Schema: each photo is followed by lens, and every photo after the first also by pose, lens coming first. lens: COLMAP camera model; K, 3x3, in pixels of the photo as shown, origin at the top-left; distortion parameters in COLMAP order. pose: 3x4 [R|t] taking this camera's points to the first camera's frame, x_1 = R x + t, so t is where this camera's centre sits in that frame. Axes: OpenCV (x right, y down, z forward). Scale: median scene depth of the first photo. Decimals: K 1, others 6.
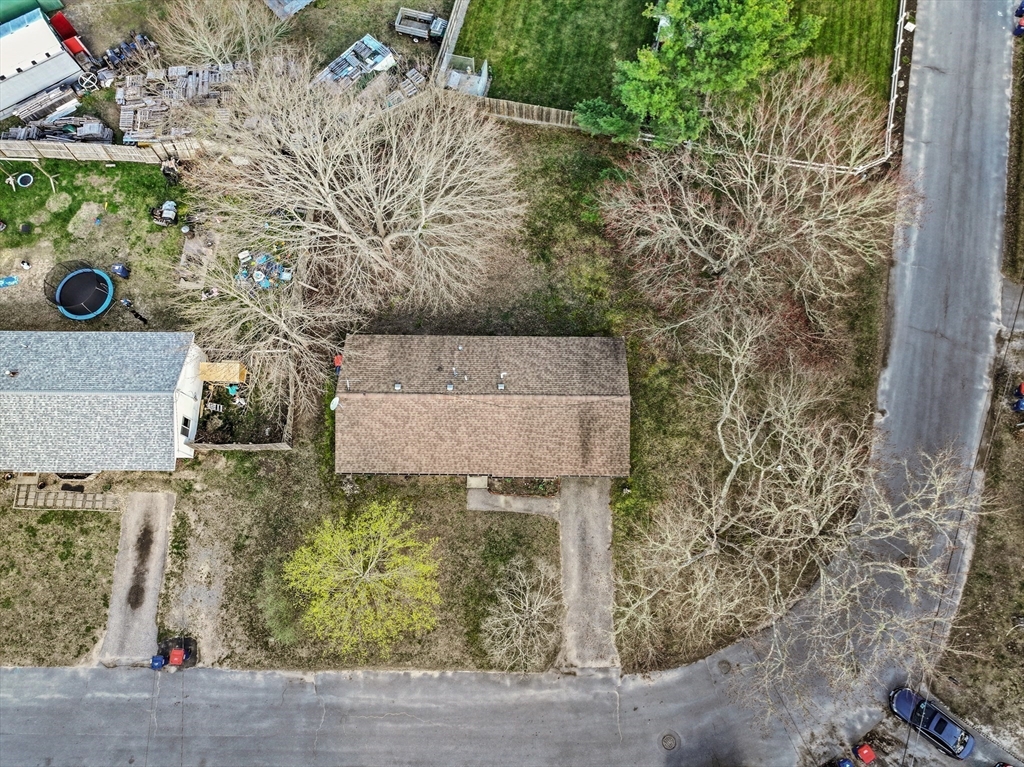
lens RADIAL K [[719.3, 0, 512.0], [0, 719.3, 383.5], [0, 0, 1]] dist [0.001365, 0.003537]
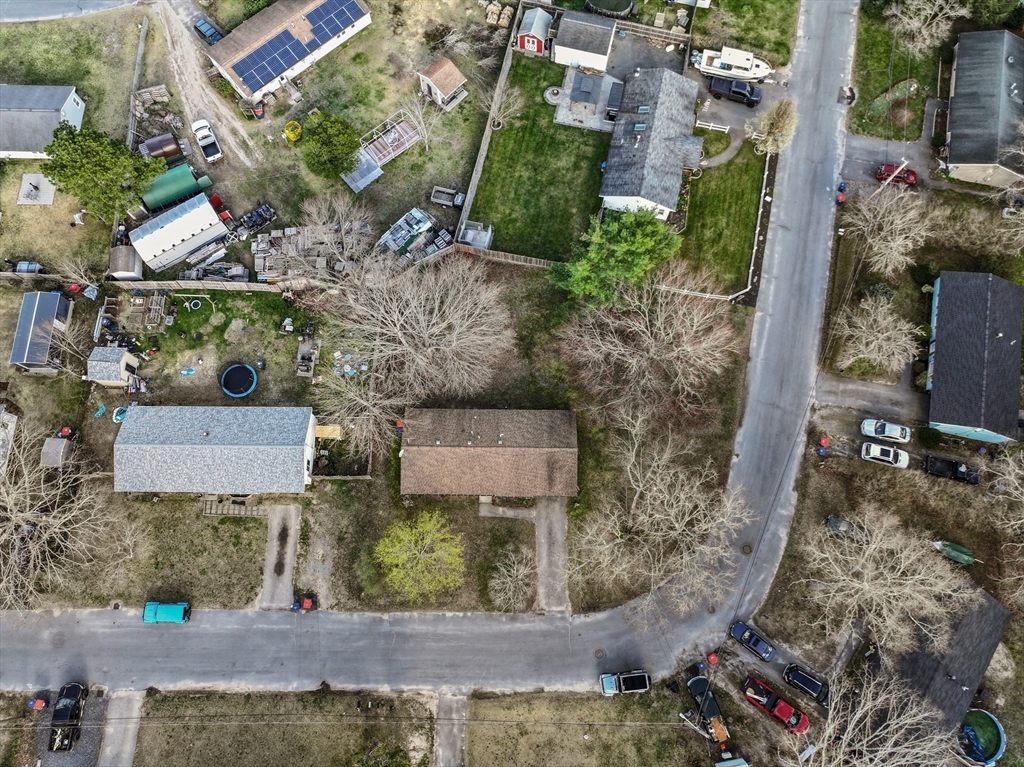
lens RADIAL K [[719.3, 0, 512.0], [0, 719.3, 383.5], [0, 0, 1]] dist [0.001365, 0.003537]
pose [[0.999999, 0.000665, 0.000849, 0.010614], [-0.000664, 1.000000, -0.000564, -0.127203], [-0.000849, 0.000564, 0.999999, -0.646671]]
